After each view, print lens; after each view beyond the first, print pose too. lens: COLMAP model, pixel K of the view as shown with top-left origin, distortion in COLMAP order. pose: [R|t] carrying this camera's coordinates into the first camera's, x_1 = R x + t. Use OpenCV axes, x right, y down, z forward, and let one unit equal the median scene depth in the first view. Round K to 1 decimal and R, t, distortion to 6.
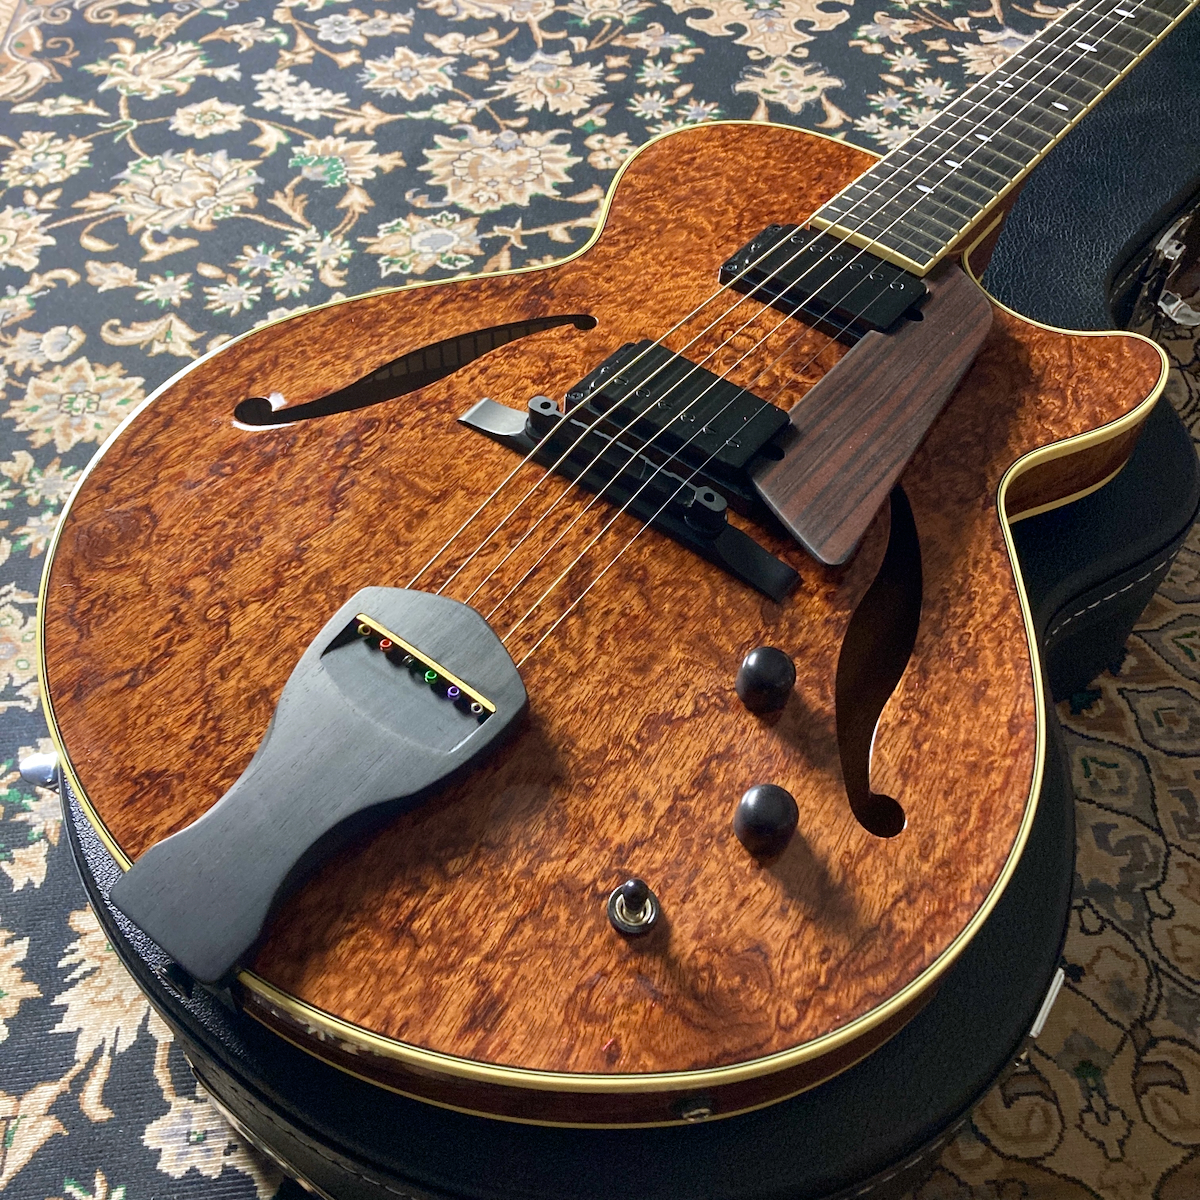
lens RADIAL K [[1341.2, 0, 597.4], [0, 1341.2, 586.2], [0, 0, 1]] dist [0.003859, 0.000000]
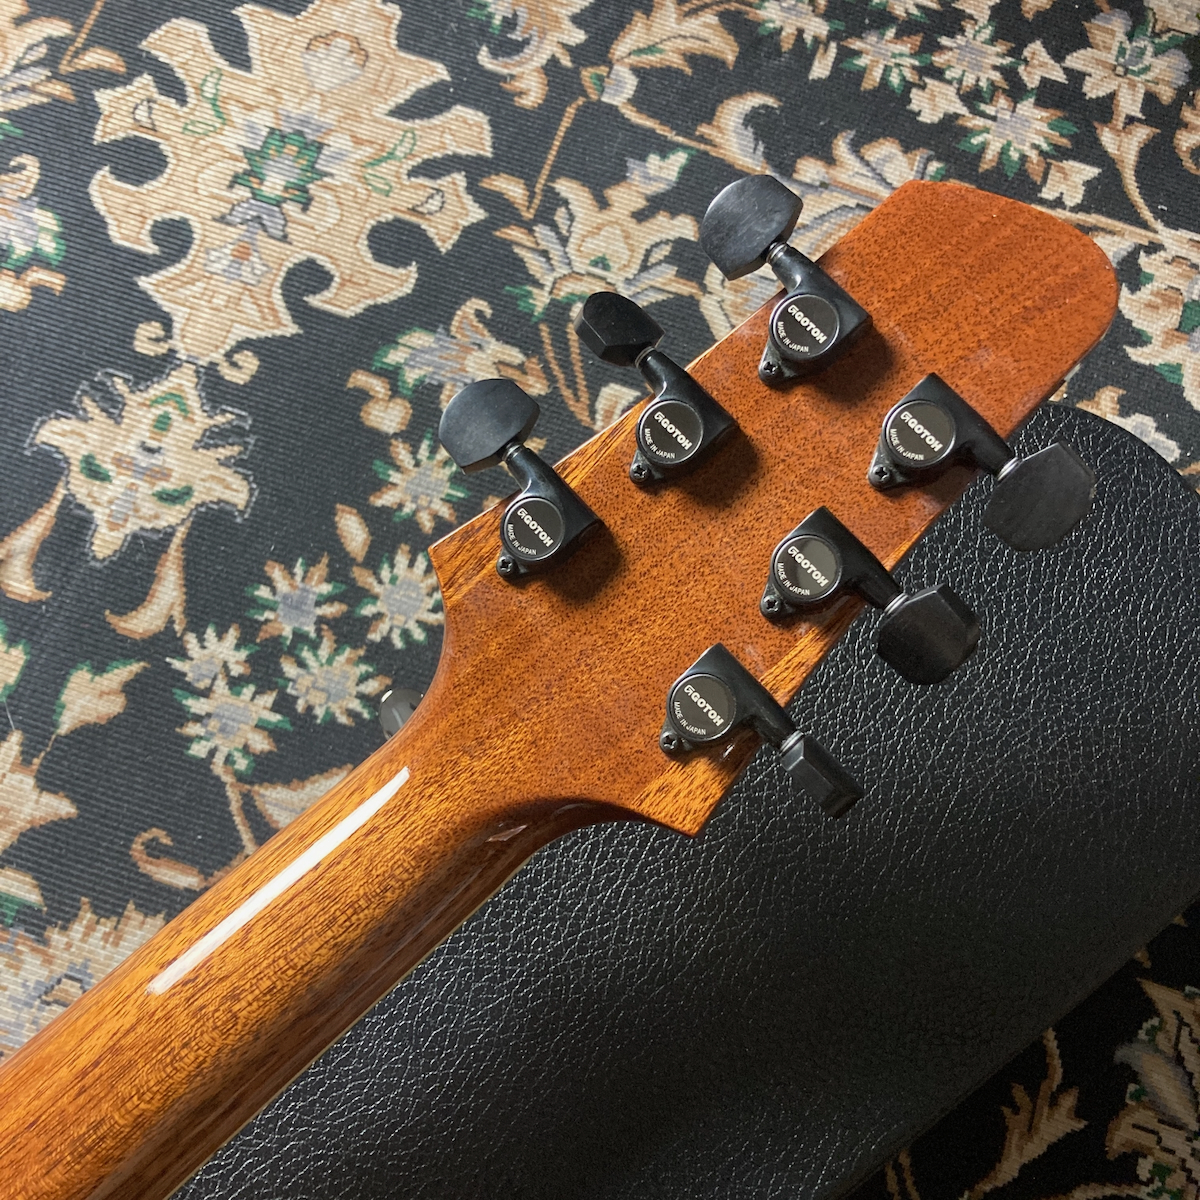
lens RADIAL K [[1341.2, 0, 587.8], [0, 1341.2, 604.3], [0, 0, 1]] dist [0.003859, 0.000000]
pose [[0.921005, 0.386022, -0.052317, 0.377841], [-0.332717, 0.849358, 0.409745, -0.658405], [0.202606, -0.359970, 0.910699, 0.653210]]
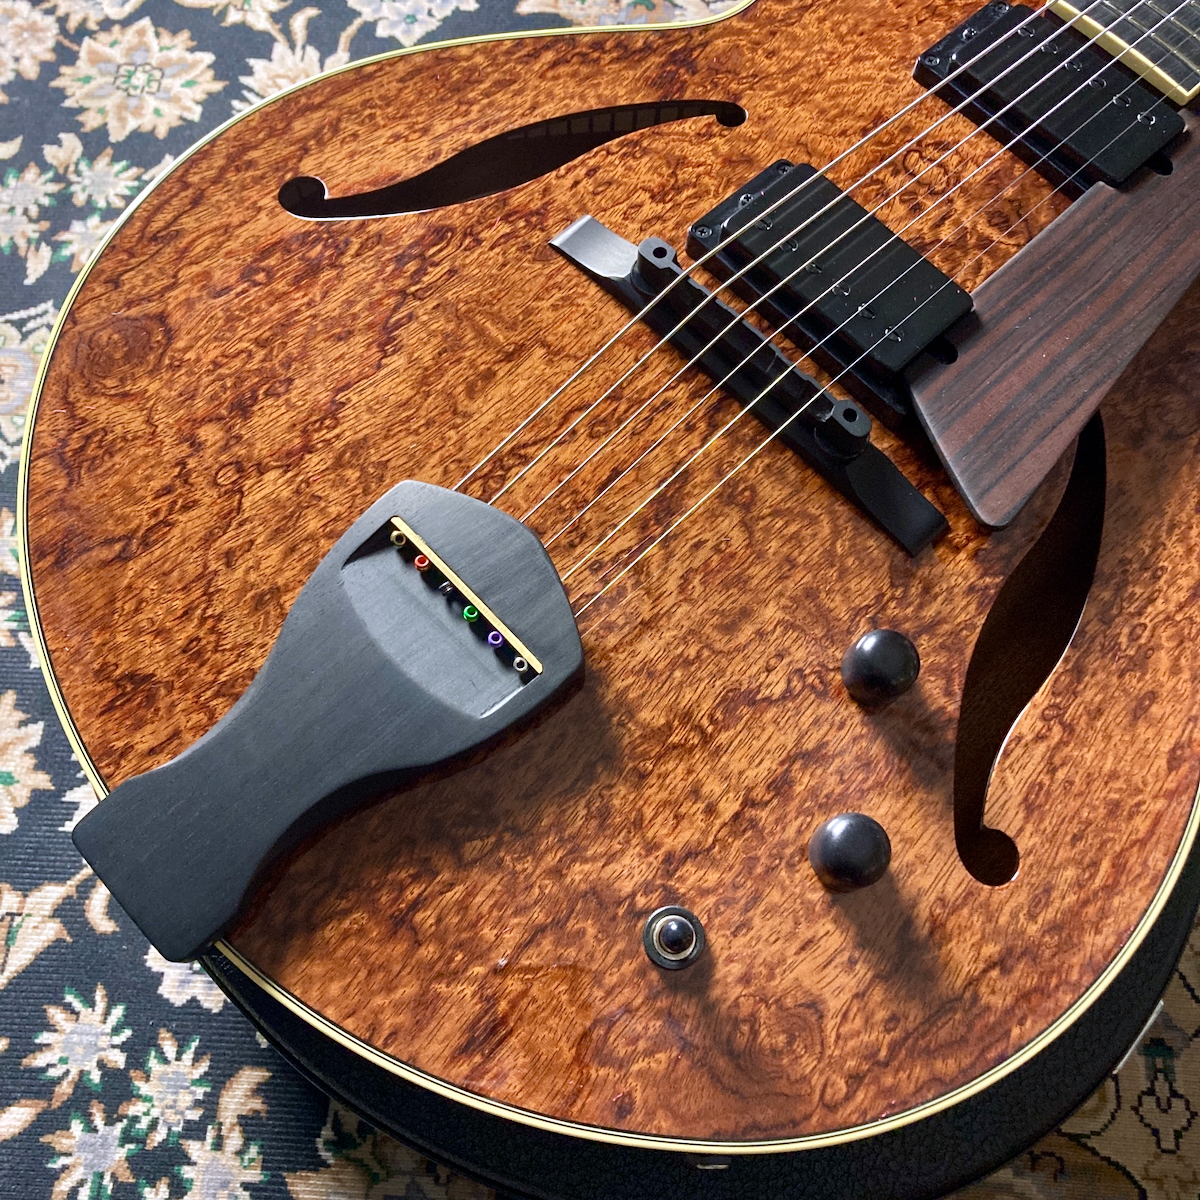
lens RADIAL K [[1341.2, 0, 595.3], [0, 1341.2, 589.8], [0, 0, 1]] dist [0.003859, 0.000000]
pose [[0.988276, 0.141504, -0.057334, -0.001897], [-0.120906, 0.954652, 0.272070, -0.082985], [0.093233, -0.261949, 0.960568, 0.104760]]
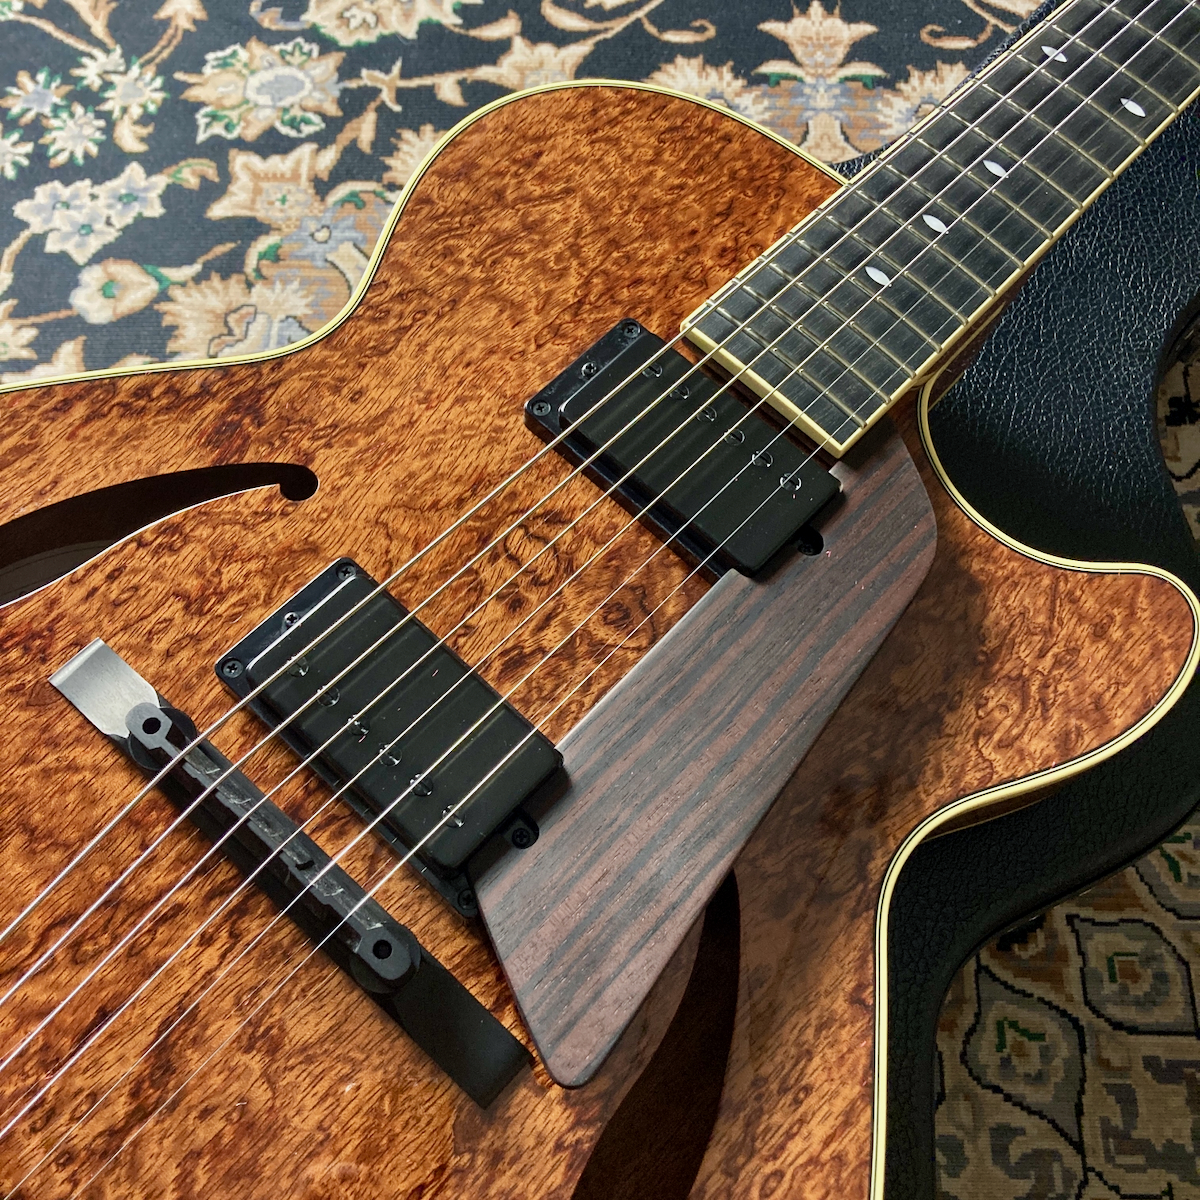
lens RADIAL K [[1341.2, 0, 598.4], [0, 1341.2, 580.9], [0, 0, 1]] dist [0.003859, 0.000000]
pose [[0.995396, 0.094797, -0.014143, 0.088497], [-0.088166, 0.963488, 0.252818, -0.197945], [0.037593, -0.250407, 0.967410, 0.230203]]
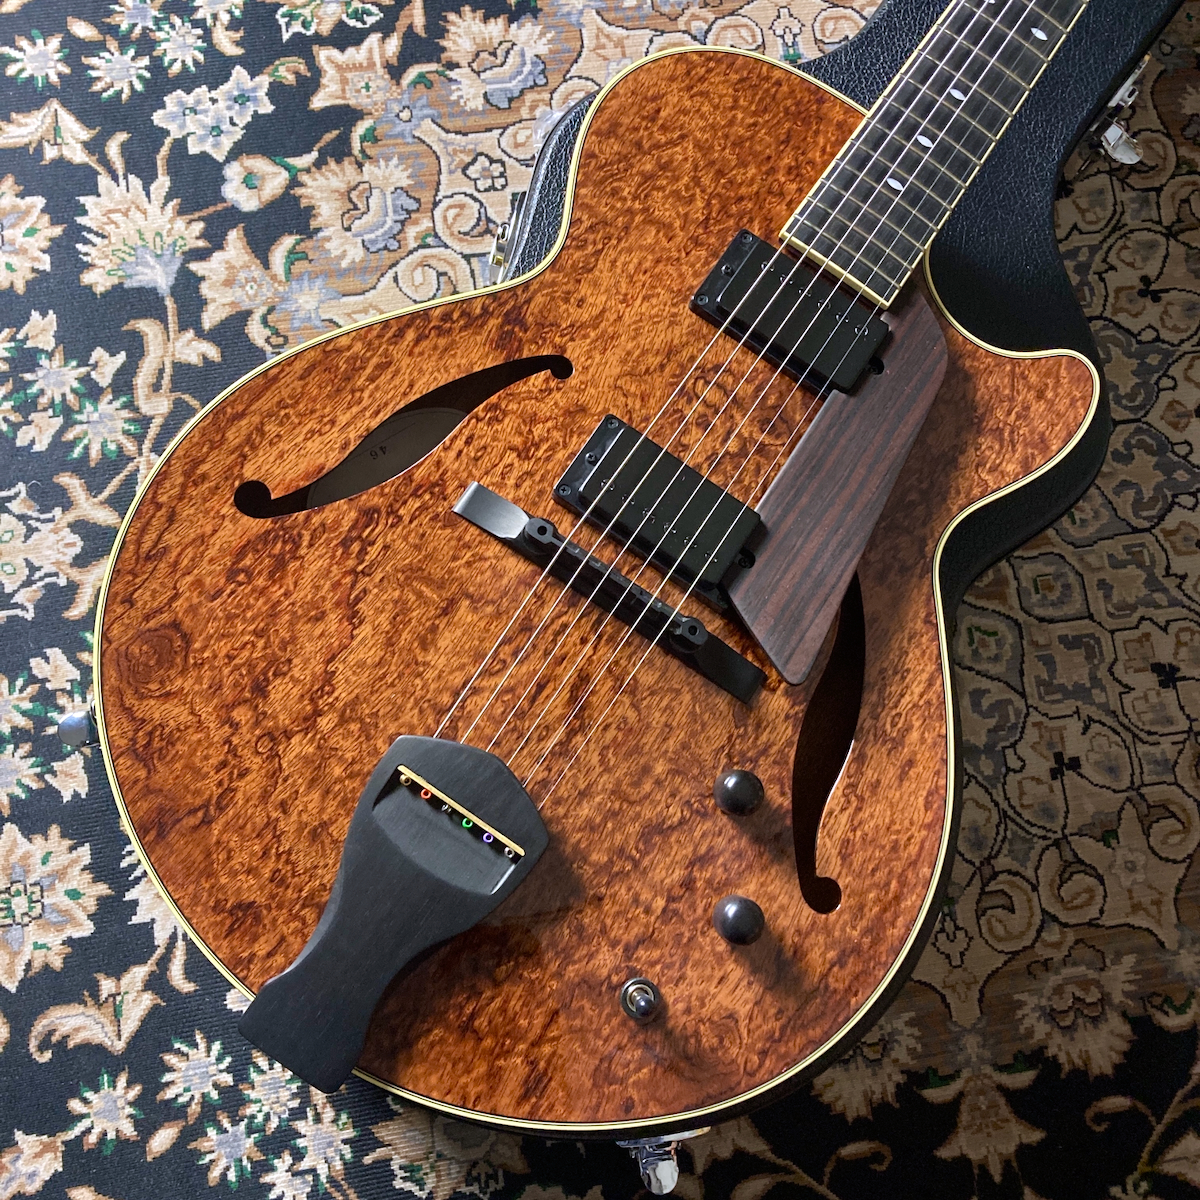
lens RADIAL K [[1341.2, 0, 603.3], [0, 1341.2, 590.0], [0, 0, 1]] dist [0.003859, 0.000000]
pose [[0.993752, -0.046640, 0.101394, -0.053997], [-0.006563, 0.882503, 0.470261, -0.320653], [-0.111413, -0.467988, 0.876684, 0.011998]]
